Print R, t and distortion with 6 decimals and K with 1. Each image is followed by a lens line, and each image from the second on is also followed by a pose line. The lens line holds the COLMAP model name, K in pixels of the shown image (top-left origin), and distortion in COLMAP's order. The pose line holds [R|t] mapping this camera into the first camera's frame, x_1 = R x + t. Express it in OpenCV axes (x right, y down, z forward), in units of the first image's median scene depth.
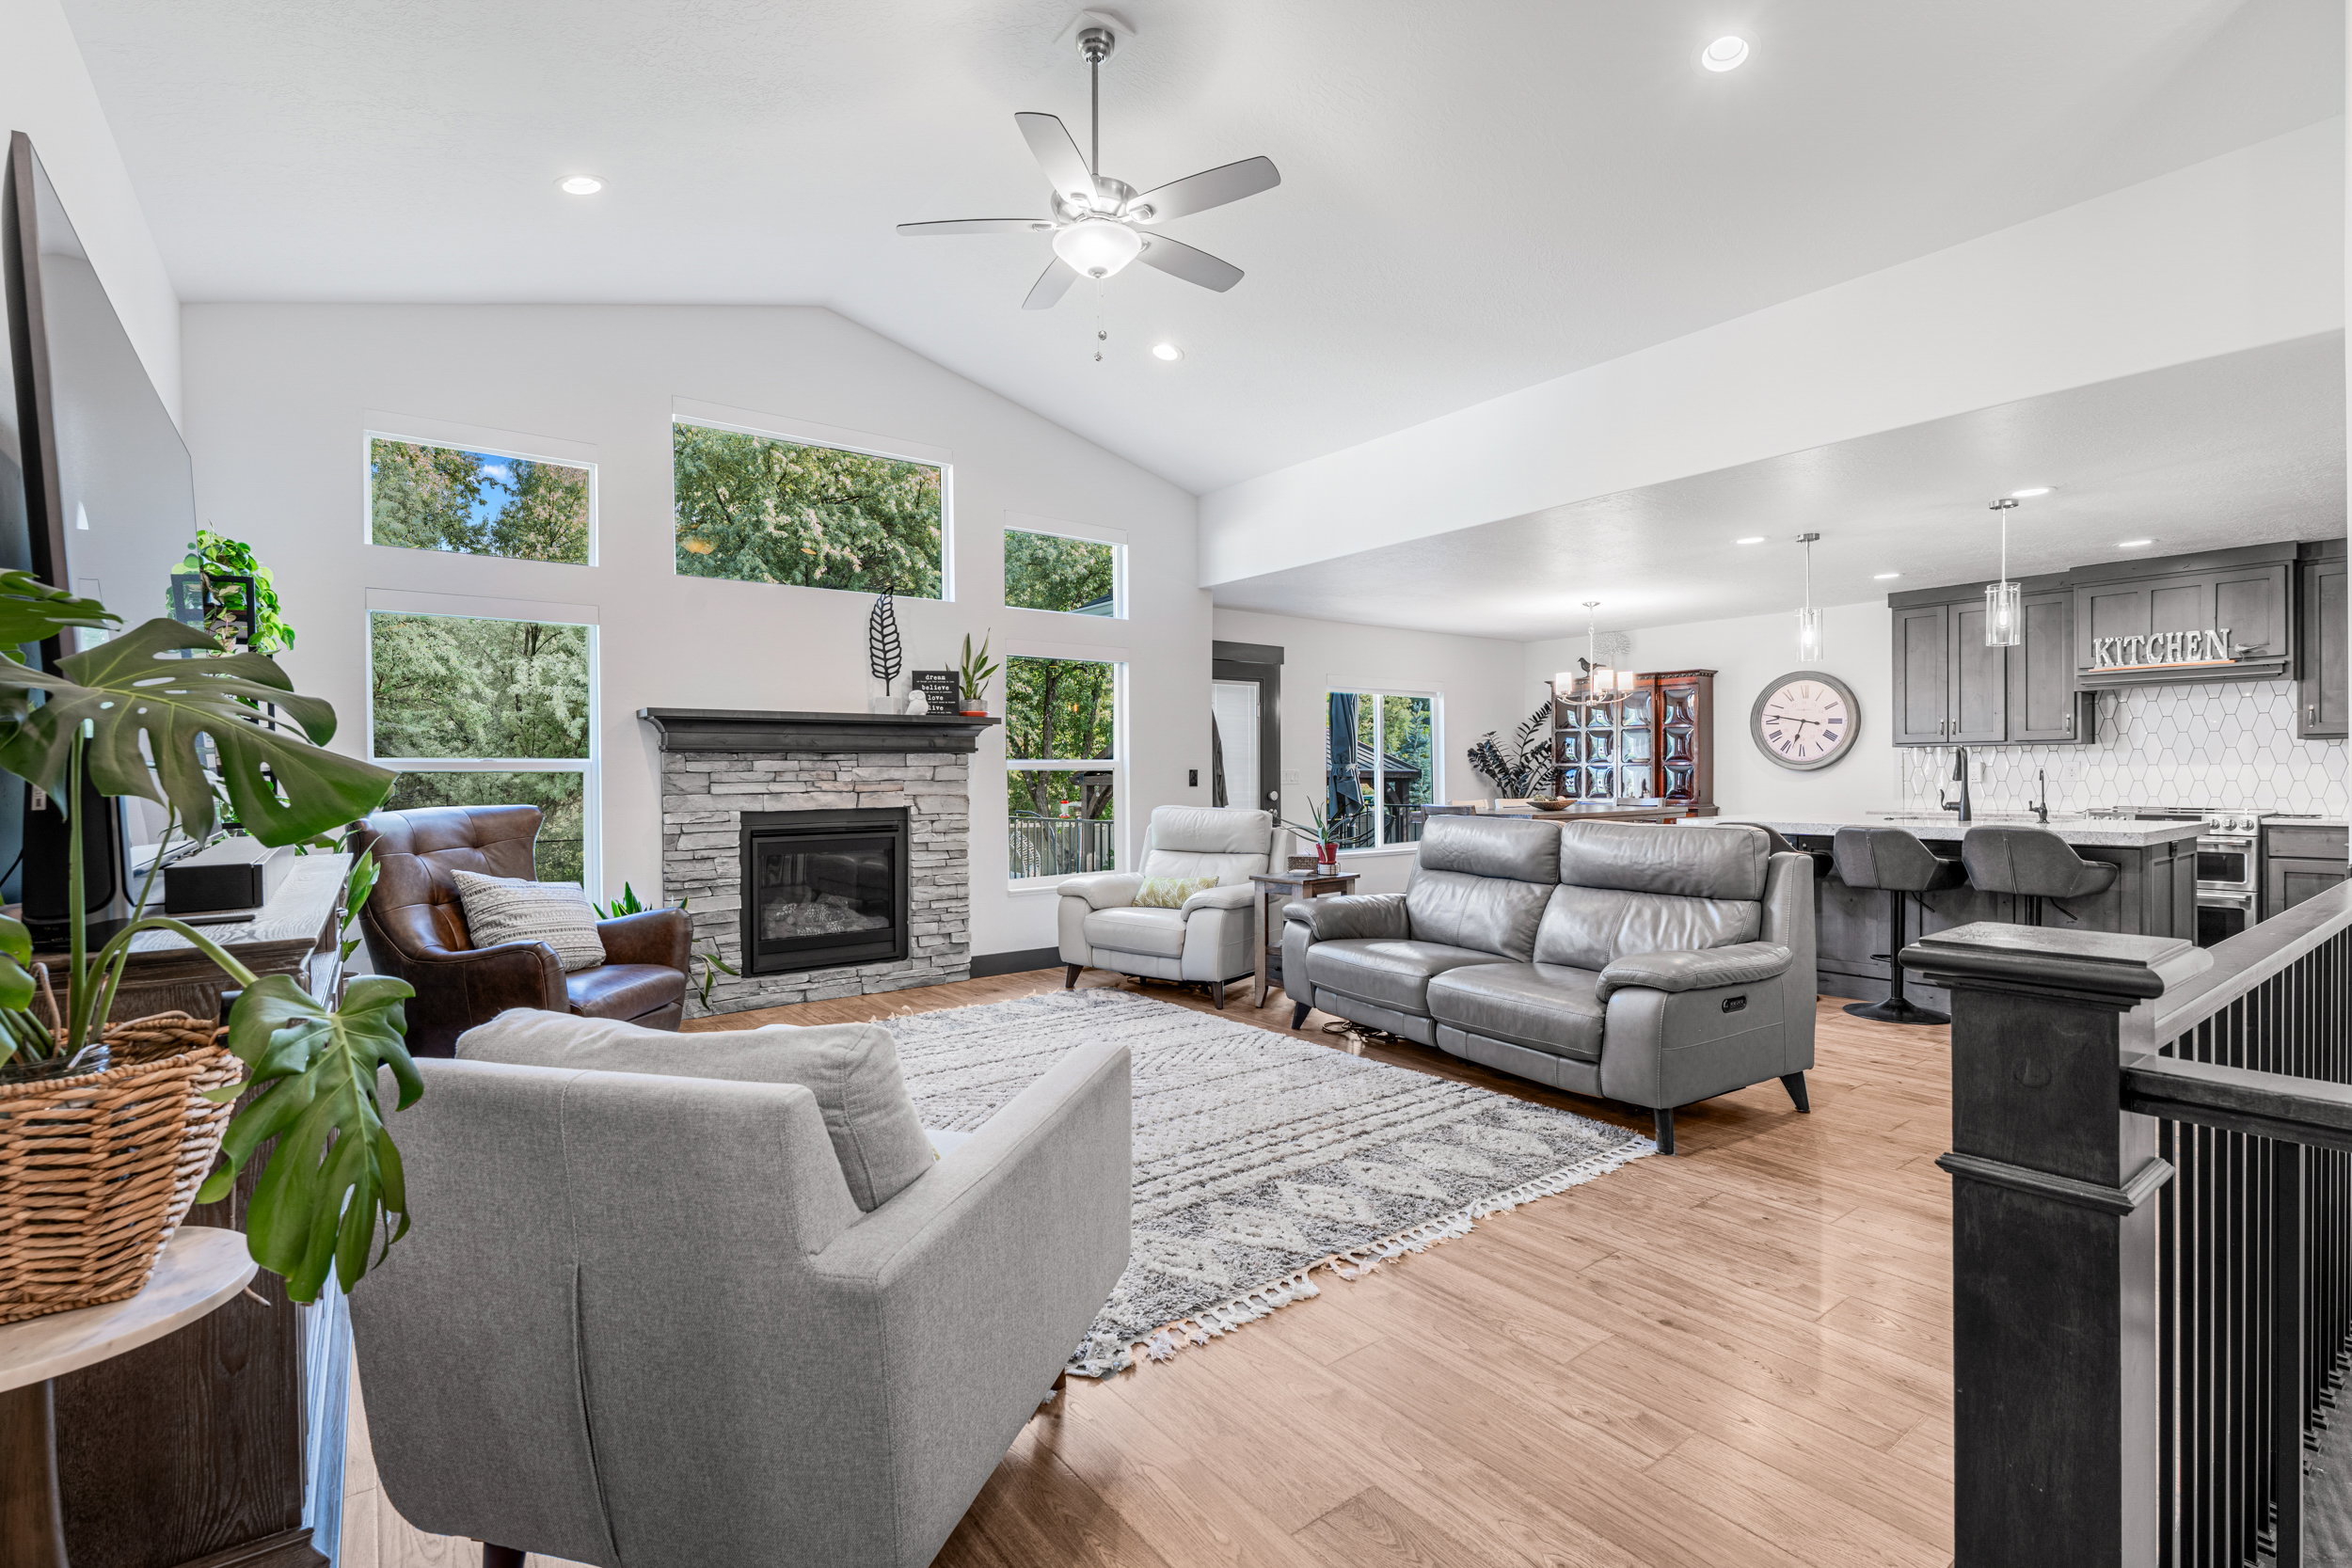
lens RADIAL K [[1071.9, 0, 1169.2], [0, 1071.9, 786.8], [0, 0, 1]] dist [-0.002351, -0.000358]
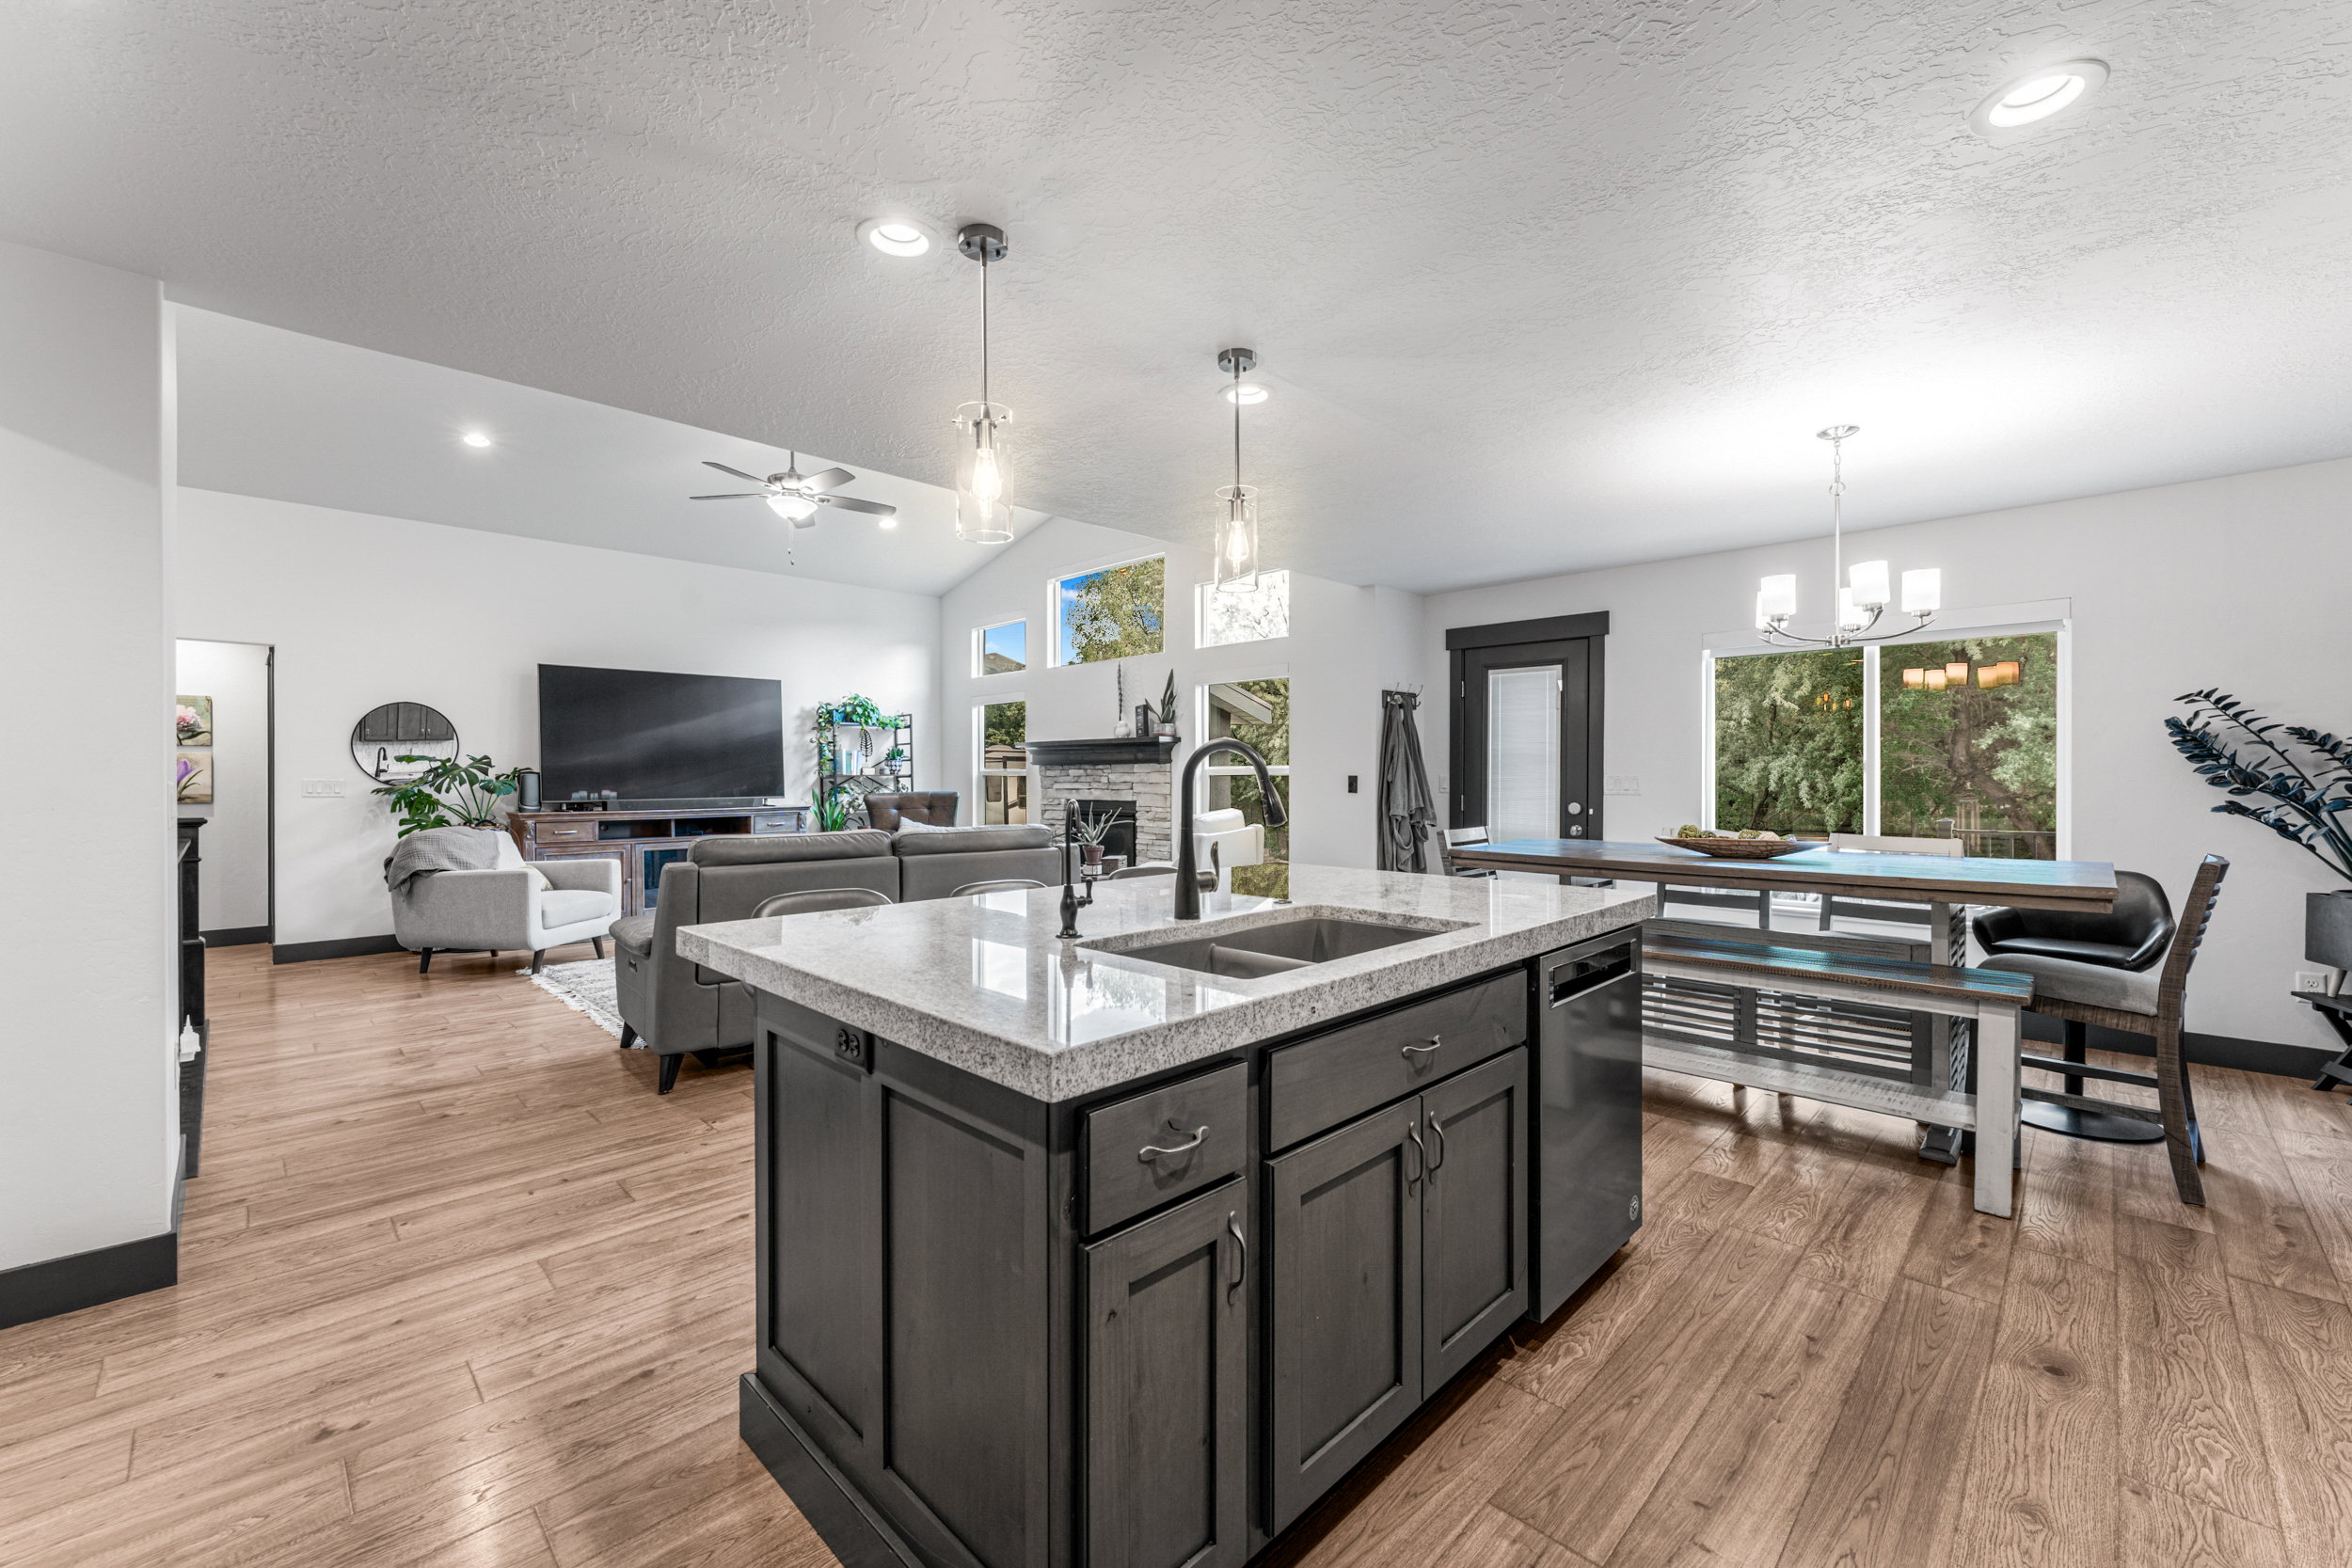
lens RADIAL K [[943.1, 0, 1176.0], [0, 943.1, 784.0], [0, 0, 1]] dist [-0.002219, 0.000098]
pose [[0.149043, 0.018153, -0.988664, 1.018243], [-0.009106, 0.999814, 0.016985, -0.025687], [0.988789, 0.006471, 0.149181, 0.856325]]
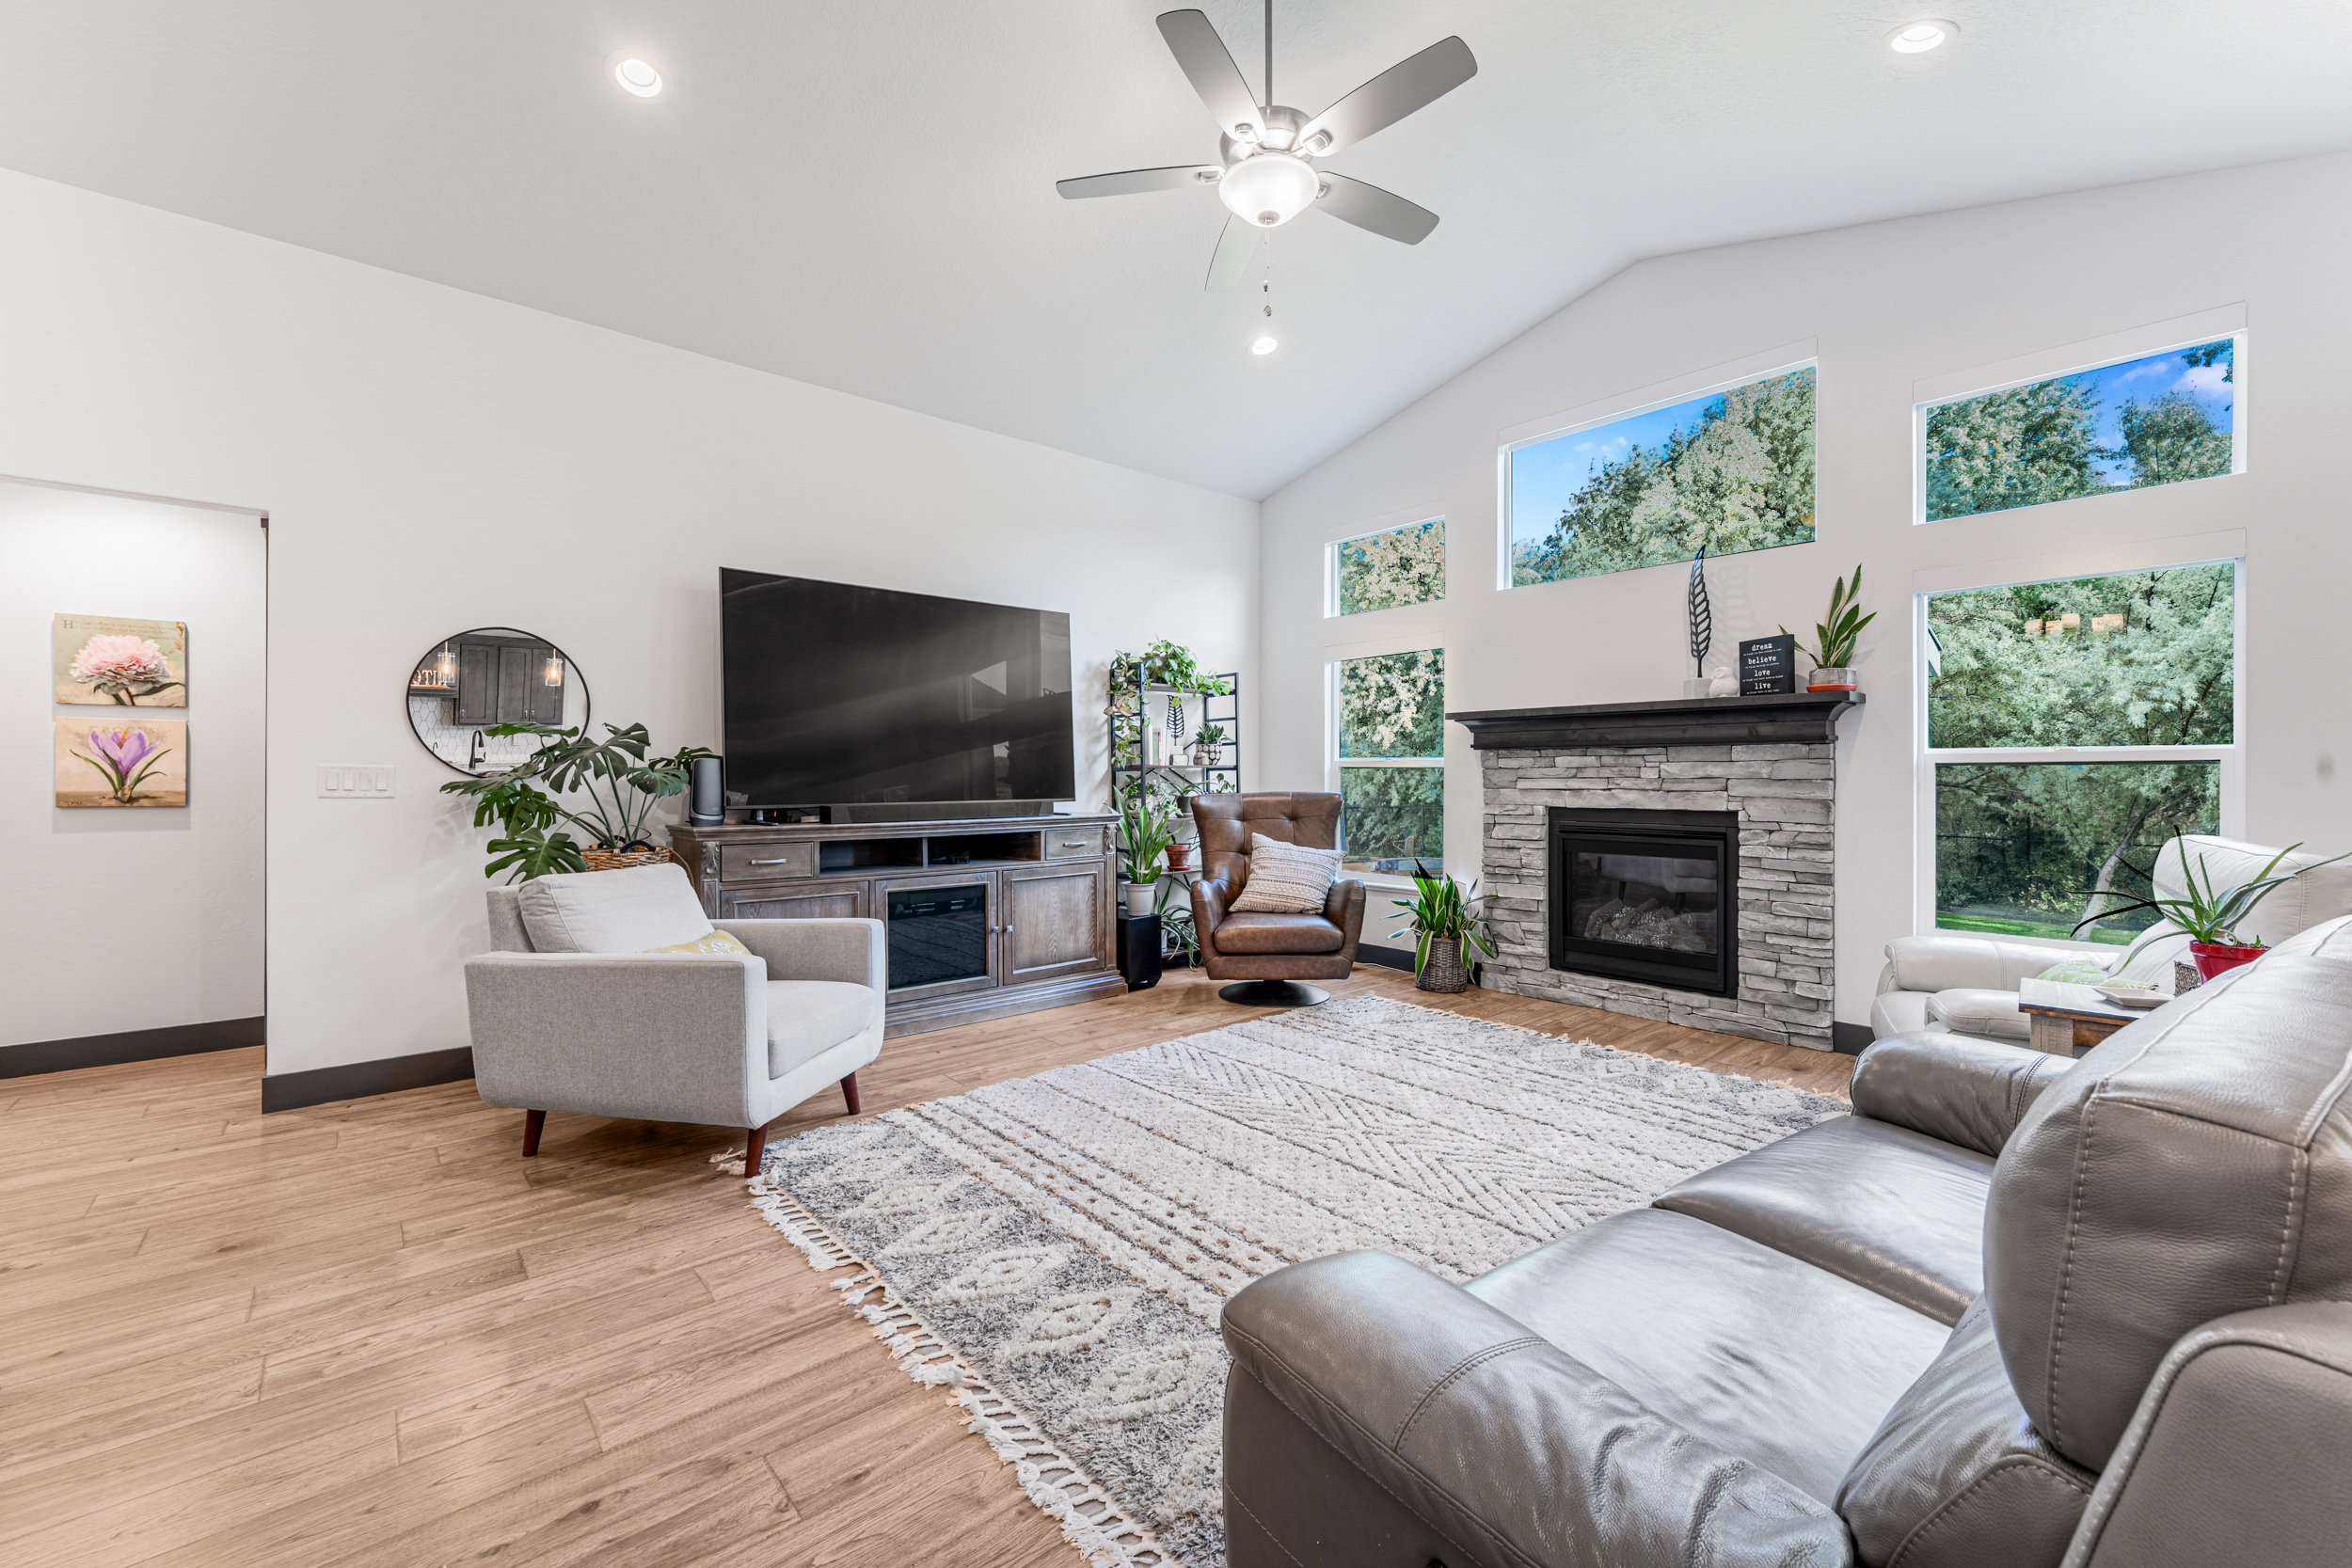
lens RADIAL K [[953.7, 0, 1170.3], [0, 953.7, 781.0], [0, 0, 1]] dist [-0.000603, -0.000125]
pose [[0.070286, 0.016007, -0.997398, 0.442074], [-0.012472, 0.999807, 0.015167, -0.009546], [0.997449, 0.011373, 0.070472, 0.519382]]
